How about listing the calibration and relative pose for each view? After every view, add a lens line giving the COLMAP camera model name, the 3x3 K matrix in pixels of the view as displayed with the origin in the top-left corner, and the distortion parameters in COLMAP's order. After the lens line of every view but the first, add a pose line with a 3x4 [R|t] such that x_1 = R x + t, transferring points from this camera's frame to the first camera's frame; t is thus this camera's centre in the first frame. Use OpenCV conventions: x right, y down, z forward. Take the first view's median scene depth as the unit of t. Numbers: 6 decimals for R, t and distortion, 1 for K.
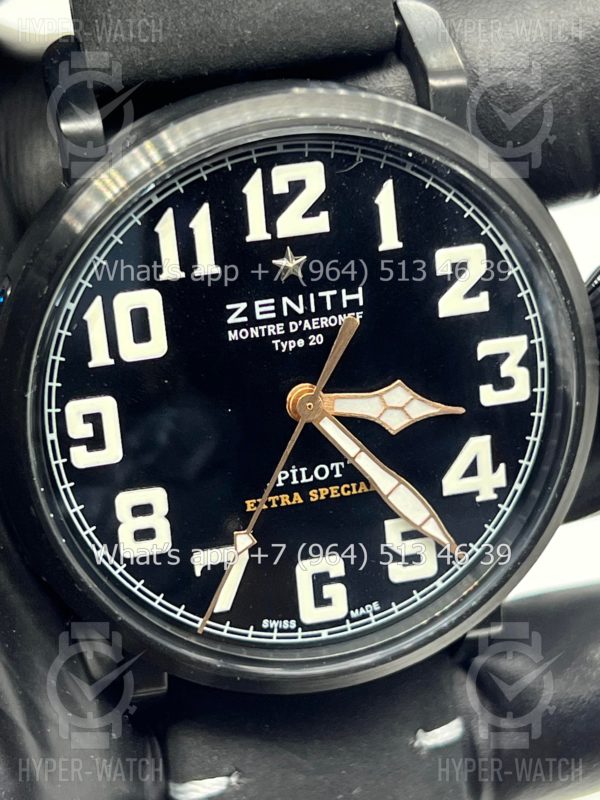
lens RADIAL K [[1891.6, 0, 286.7], [0, 1891.6, 396.7], [0, 0, 1]] dist [0.228396, 0.000000]
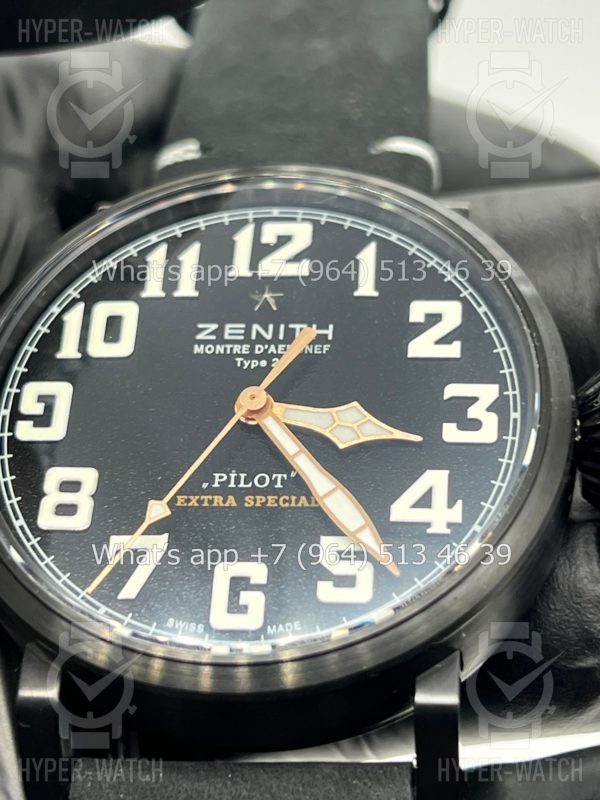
lens RADIAL K [[1891.6, 0, 303.6], [0, 1891.6, 396.3], [0, 0, 1]] dist [0.228396, 0.000000]
pose [[0.938013, -0.040806, -0.344188, 0.370574], [-0.226893, 0.678401, -0.698779, 0.677205], [0.262012, 0.733558, 0.627090, 0.384356]]
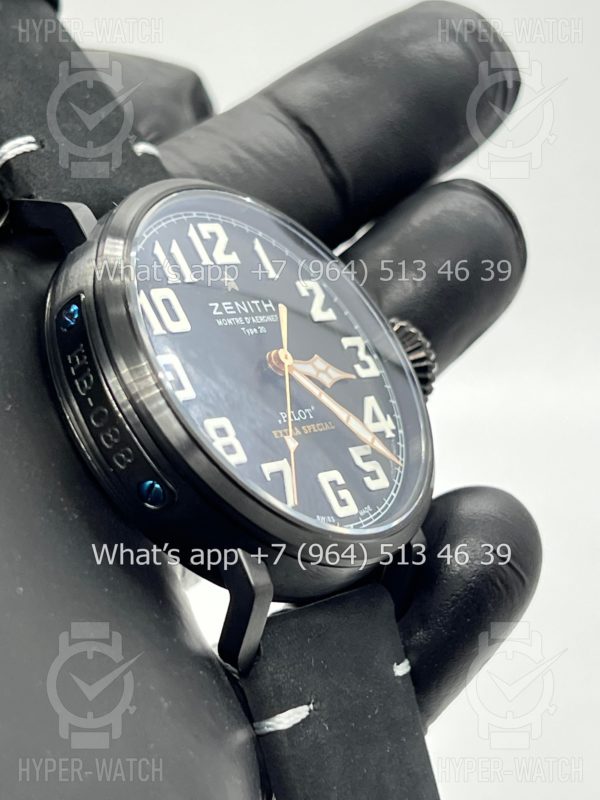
lens RADIAL K [[1891.6, 0, 296.7], [0, 1891.6, 395.3], [0, 0, 1]] dist [0.228396, 0.000000]
pose [[0.772672, -0.106725, 0.625770, -0.848716], [0.488580, 0.729355, -0.478885, 0.690652], [-0.405299, 0.675760, 0.615695, 0.152405]]
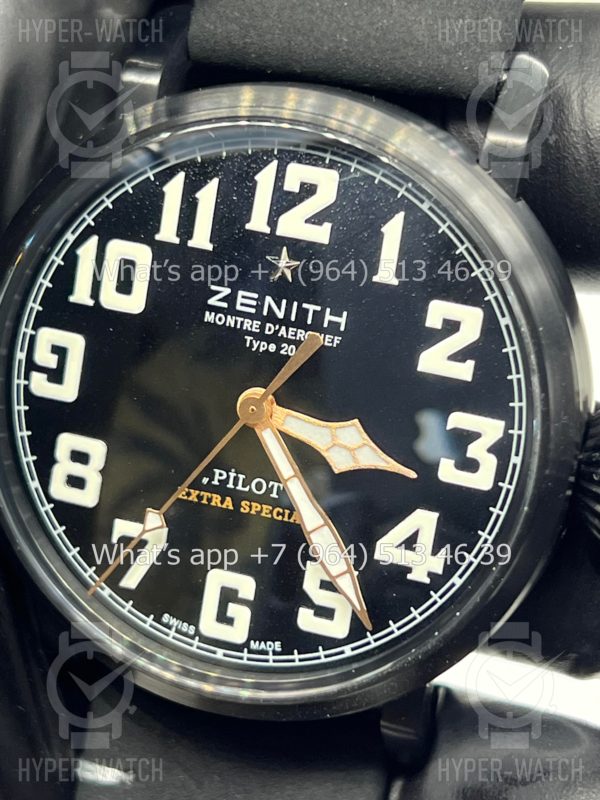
lens RADIAL K [[1891.6, 0, 307.4], [0, 1891.6, 396.0], [0, 0, 1]] dist [0.228396, 0.000000]
pose [[0.852234, 0.306051, -0.424300, 0.438951], [-0.352045, 0.935423, -0.032378, 0.019717], [0.386990, 0.176966, 0.904943, 0.132083]]
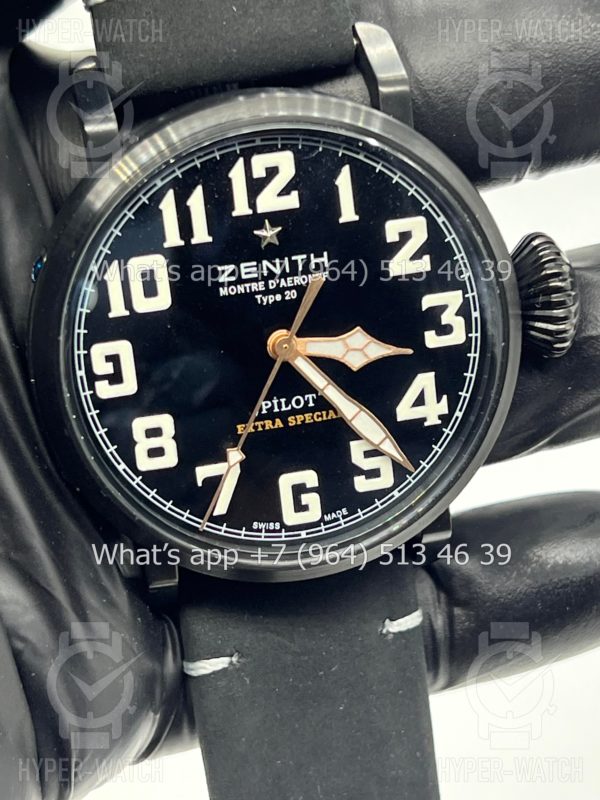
lens RADIAL K [[1891.6, 0, 295.7], [0, 1891.6, 407.1], [0, 0, 1]] dist [0.228396, 0.000000]
pose [[0.999374, -0.012665, -0.033040, 0.058855], [0.012089, 0.999773, -0.017564, 0.065777], [0.033255, 0.017154, 0.999300, -0.247815]]
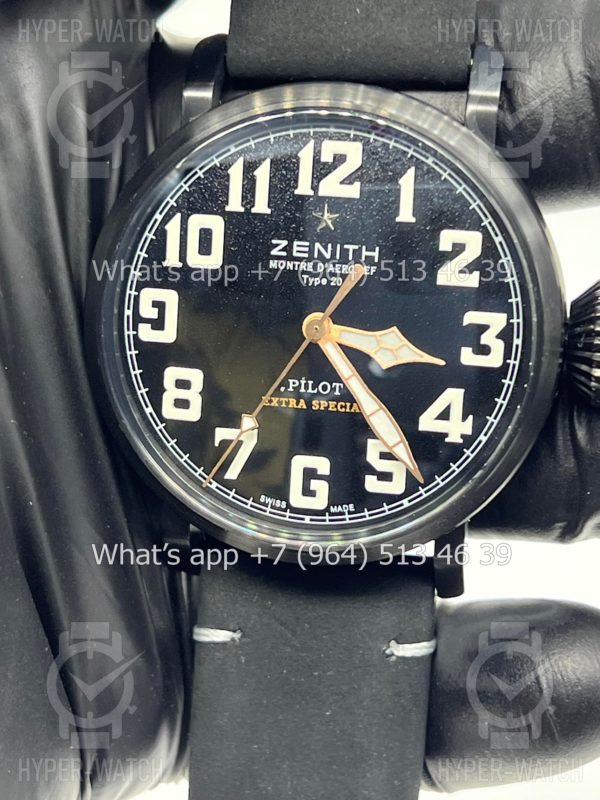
lens RADIAL K [[1891.6, 0, 304.9], [0, 1891.6, 401.1], [0, 0, 1]] dist [0.228396, 0.000000]
pose [[0.914243, 0.190249, -0.357721, 0.467803], [-0.237511, 0.966945, -0.092762, 0.171450], [0.328249, 0.169770, 0.929210, -0.184783]]
